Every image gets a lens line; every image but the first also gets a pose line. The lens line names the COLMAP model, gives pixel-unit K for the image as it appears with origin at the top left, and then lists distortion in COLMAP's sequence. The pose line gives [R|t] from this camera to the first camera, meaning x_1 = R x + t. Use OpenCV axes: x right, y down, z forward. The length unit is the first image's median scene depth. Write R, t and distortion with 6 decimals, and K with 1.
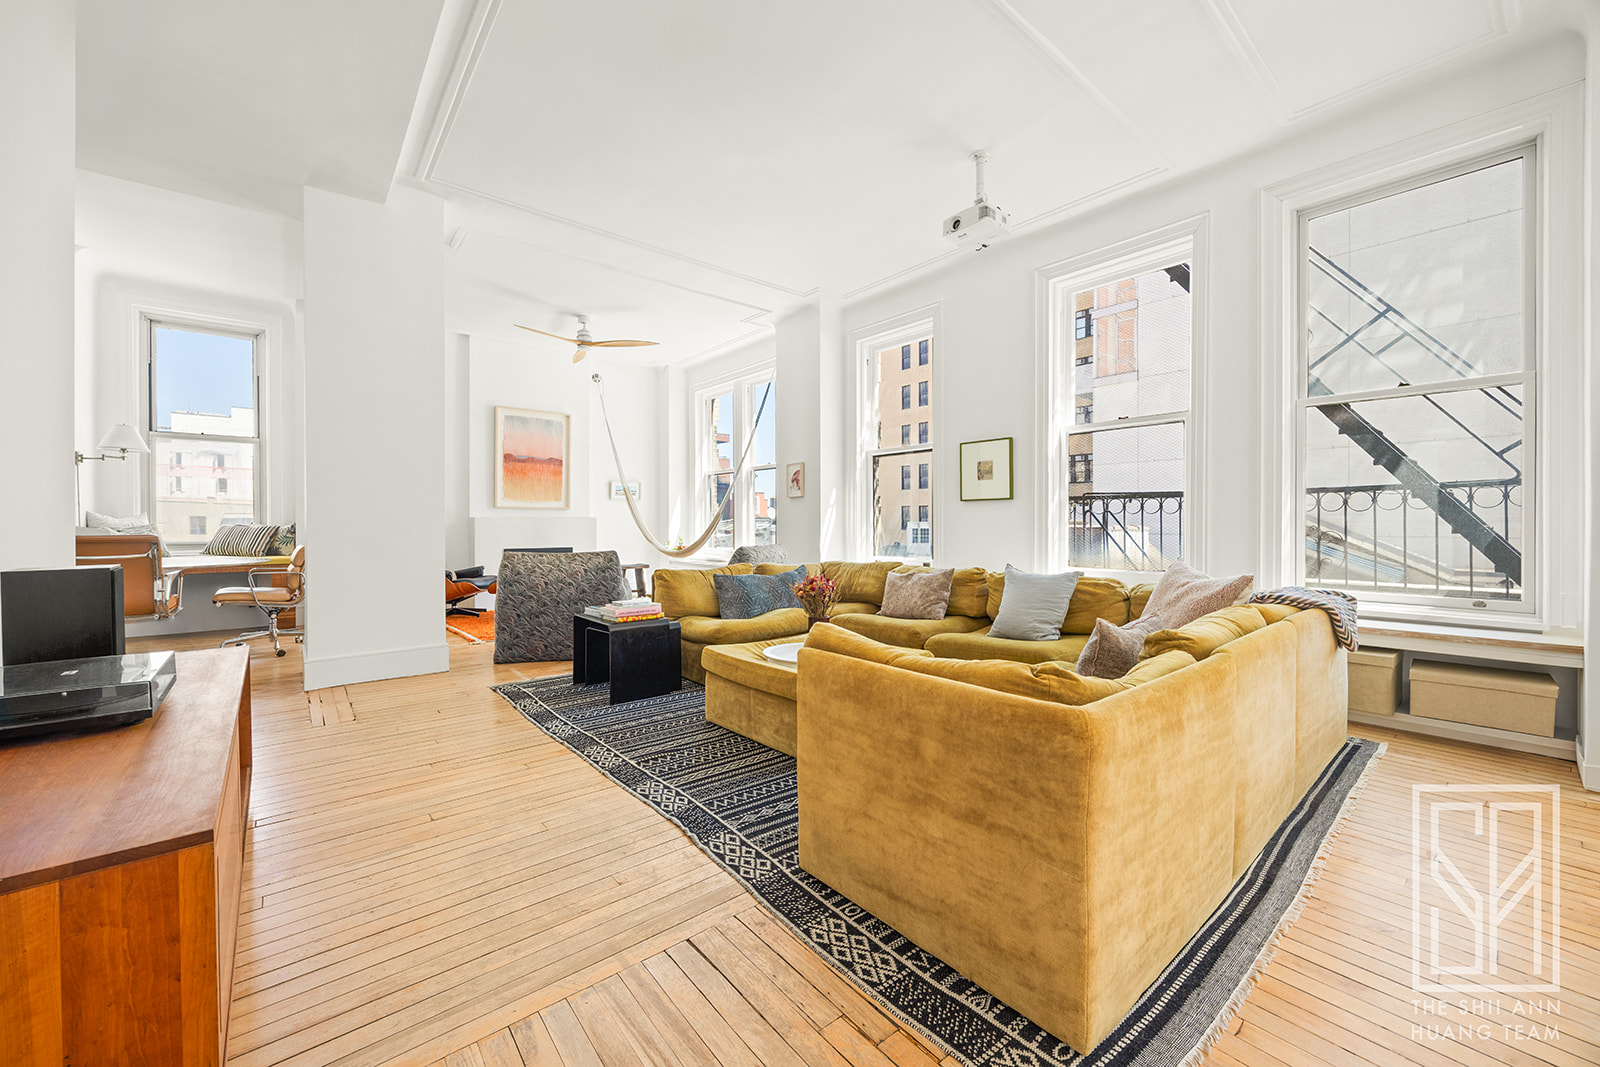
lens RADIAL K [[703.7, 0, 800.0], [0, 703.7, 533.5], [0, 0, 1]] dist [-0.003148, -0.000119]
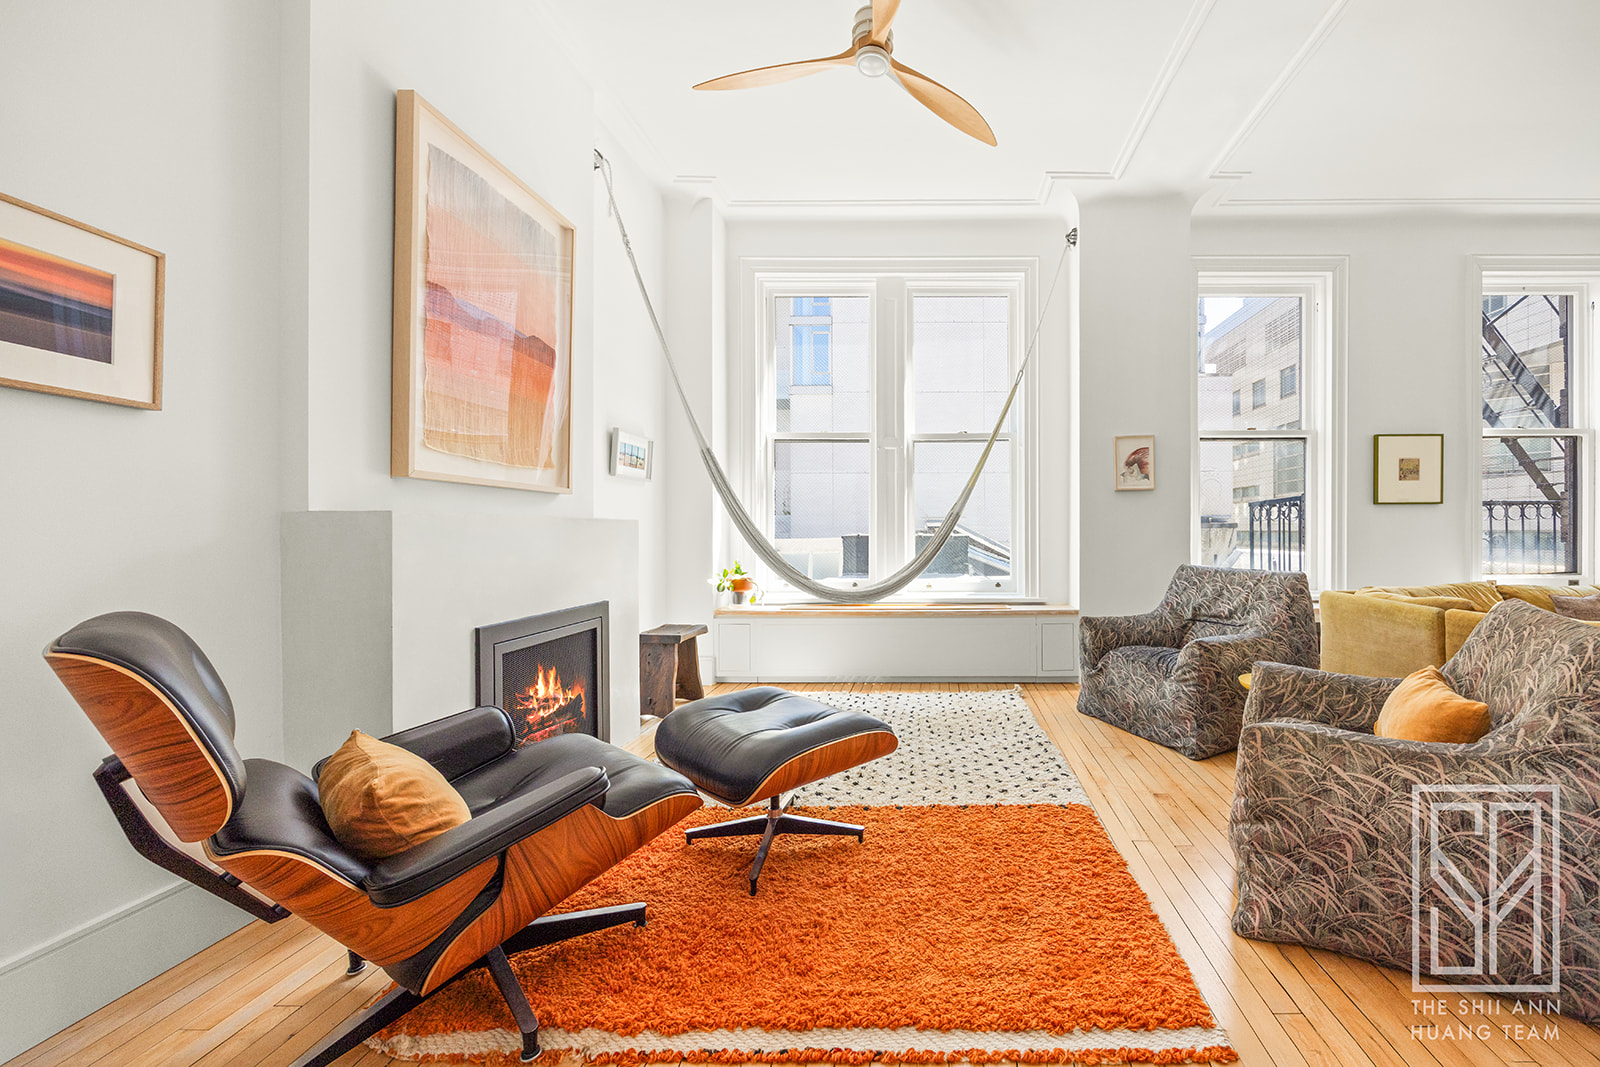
lens RADIAL K [[674.5, 0, 800.0], [0, 674.5, 533.5], [0, 0, 1]] dist [0.002178, 0.000244]
pose [[0.584714, -0.004931, 0.811224, -0.774955], [0.015417, 0.999868, -0.005035, -0.016436], [-0.811093, 0.015451, 0.584713, 1.026626]]
